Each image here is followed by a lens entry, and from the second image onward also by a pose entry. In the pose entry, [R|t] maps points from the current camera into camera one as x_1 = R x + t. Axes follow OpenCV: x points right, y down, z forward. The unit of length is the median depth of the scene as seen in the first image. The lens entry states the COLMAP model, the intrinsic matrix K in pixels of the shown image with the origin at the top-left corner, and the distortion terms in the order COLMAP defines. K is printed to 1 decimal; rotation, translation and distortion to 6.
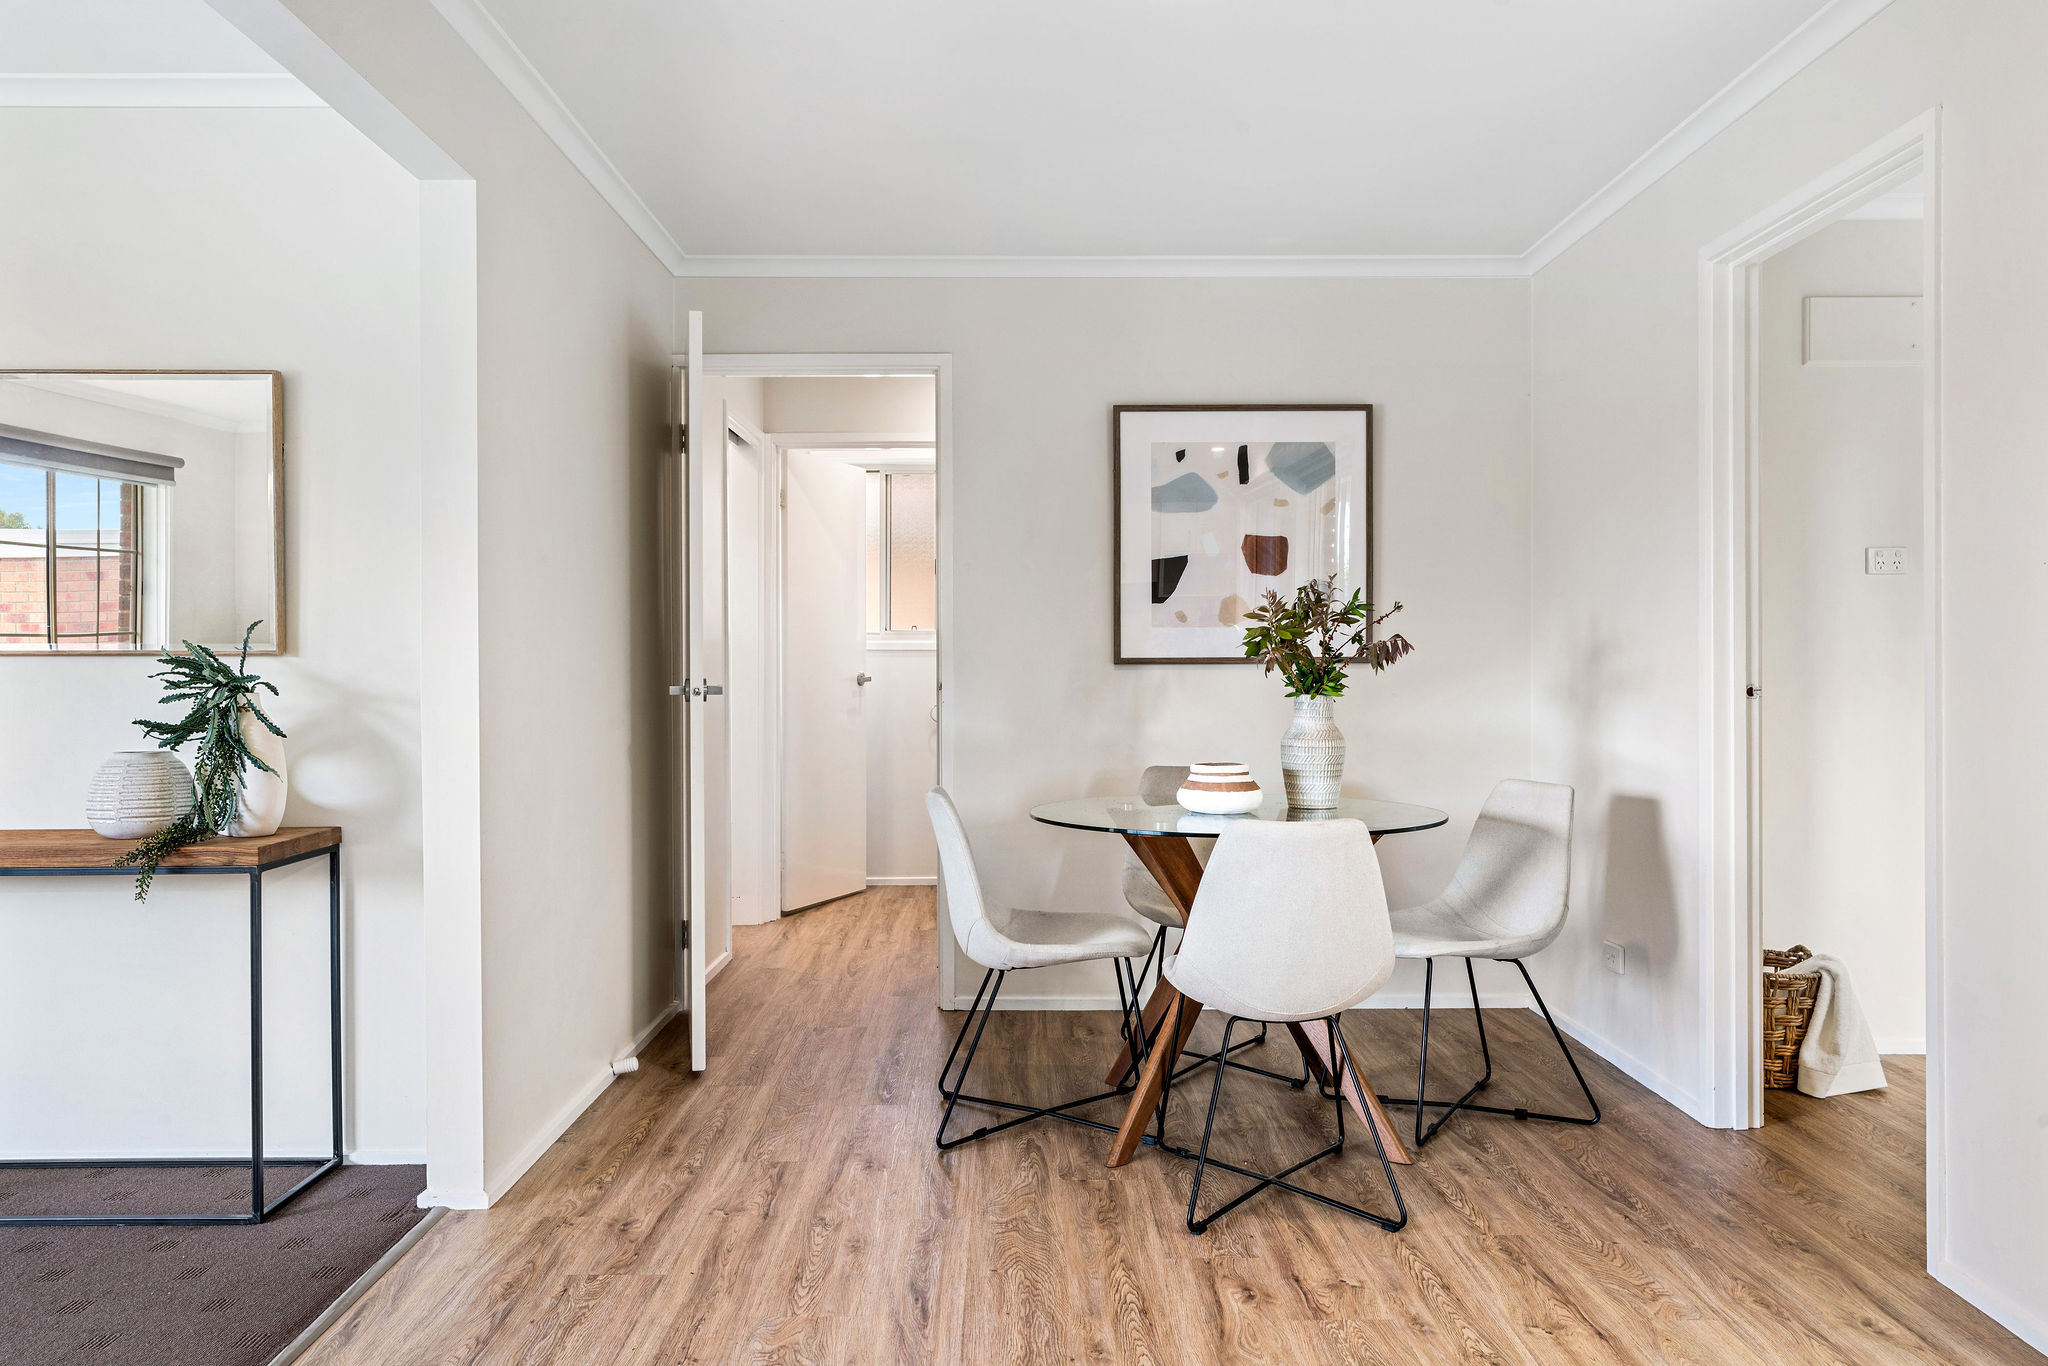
lens RADIAL K [[1481.9, 0, 1025.4], [0, 1481.9, 672.0], [0, 0, 1]] dist [0.004636, 0.000529]
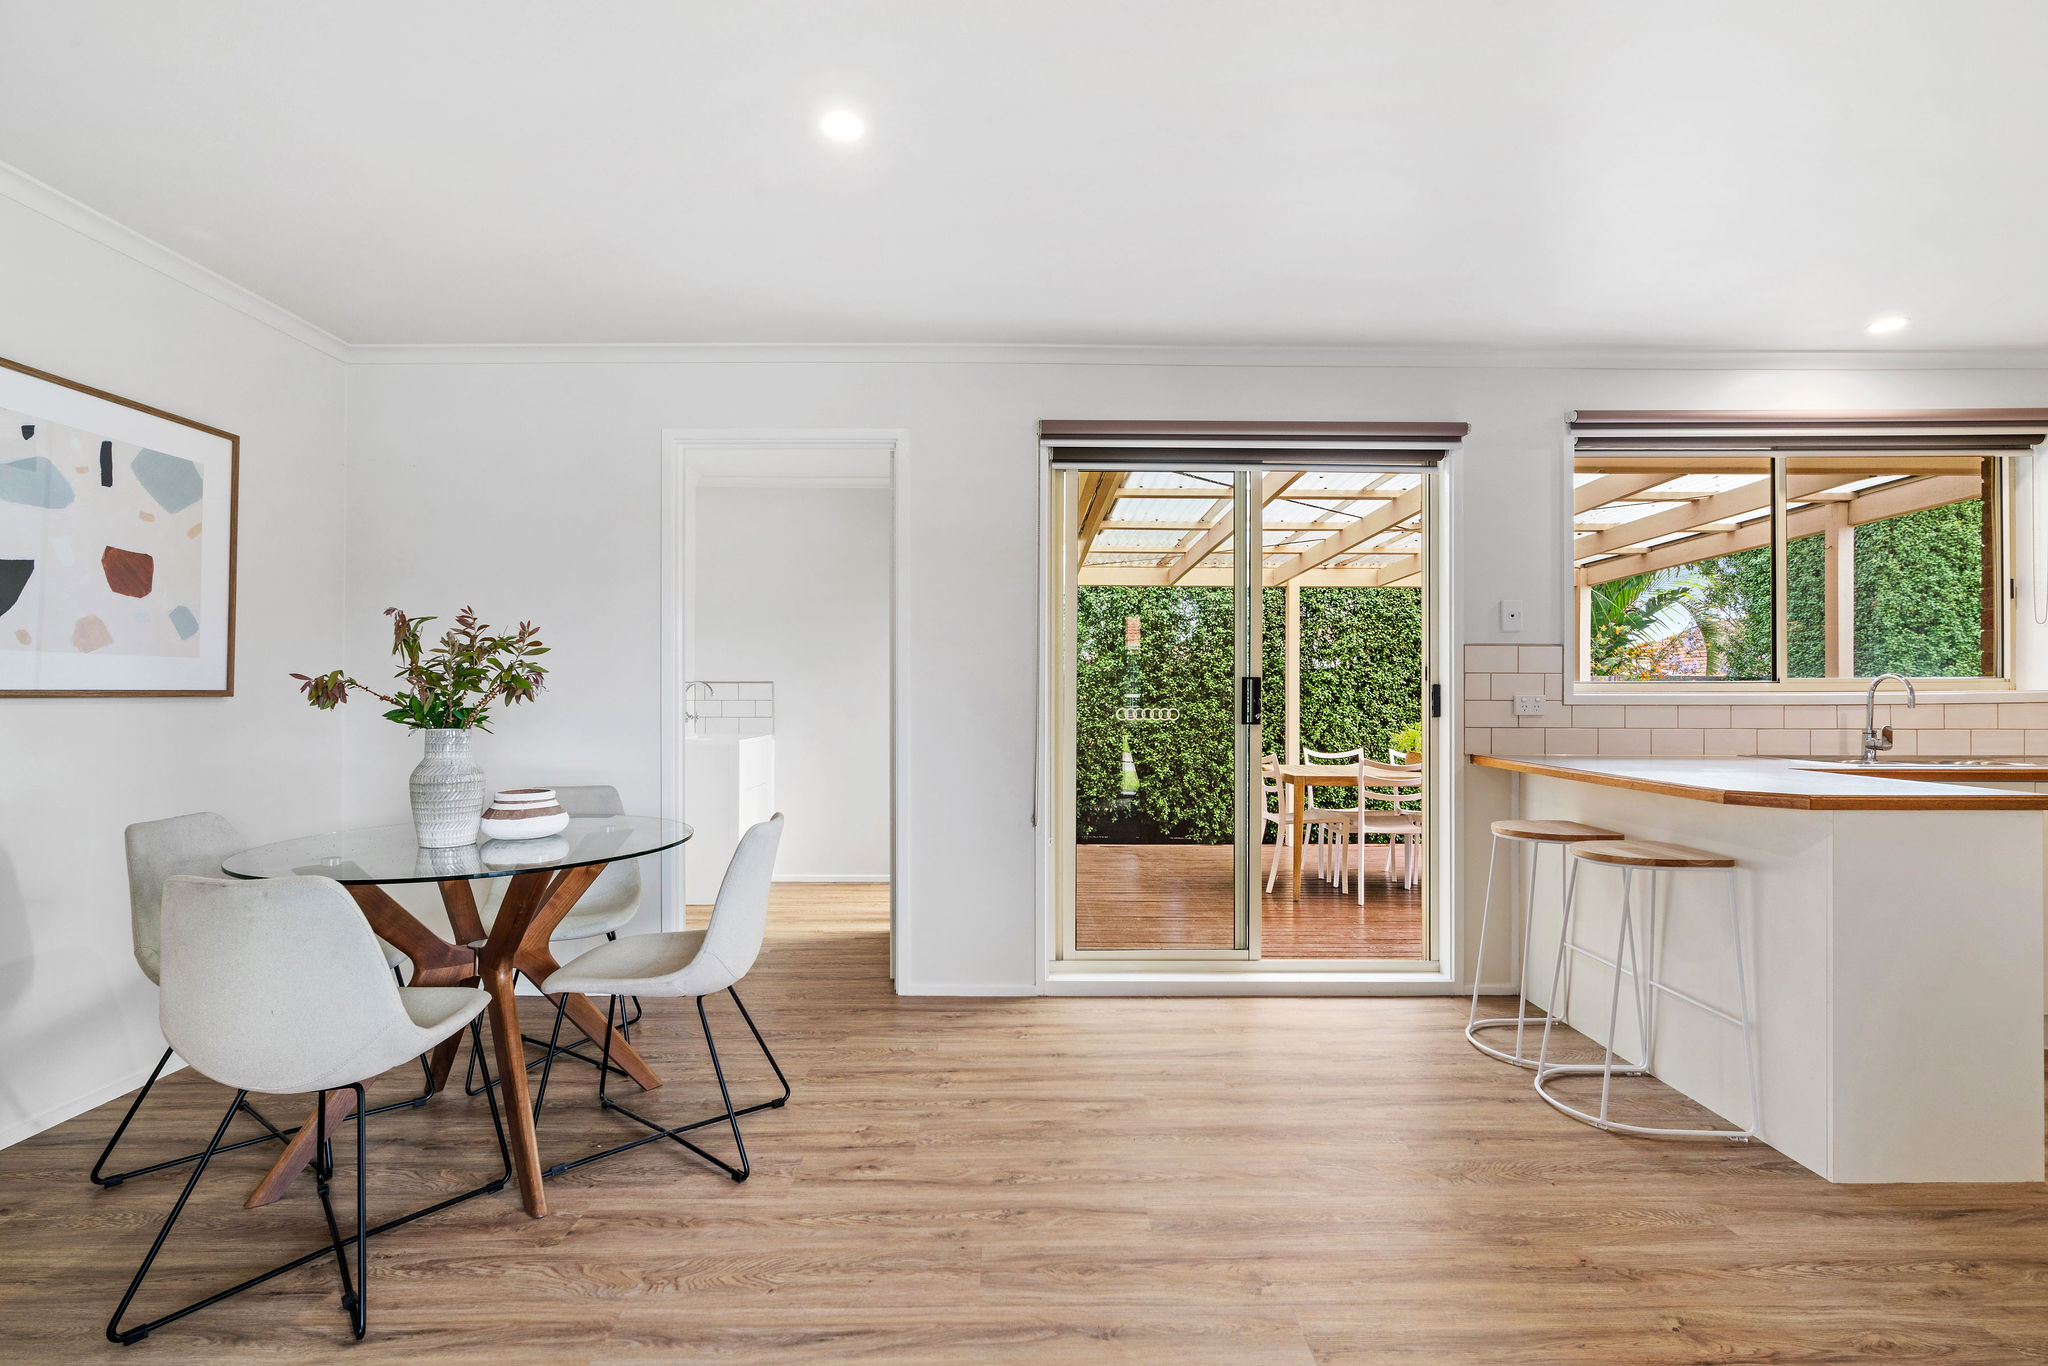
lens RADIAL K [[918.2, 0, 1018.1], [0, 918.2, 695.6], [0, 0, 1]] dist [-0.003067, -0.000083]
pose [[0.003451, 0.002840, 0.999990, -0.581096], [0.006314, 0.999976, -0.002862, -0.002814], [-0.999974, 0.006324, 0.003433, 0.734487]]
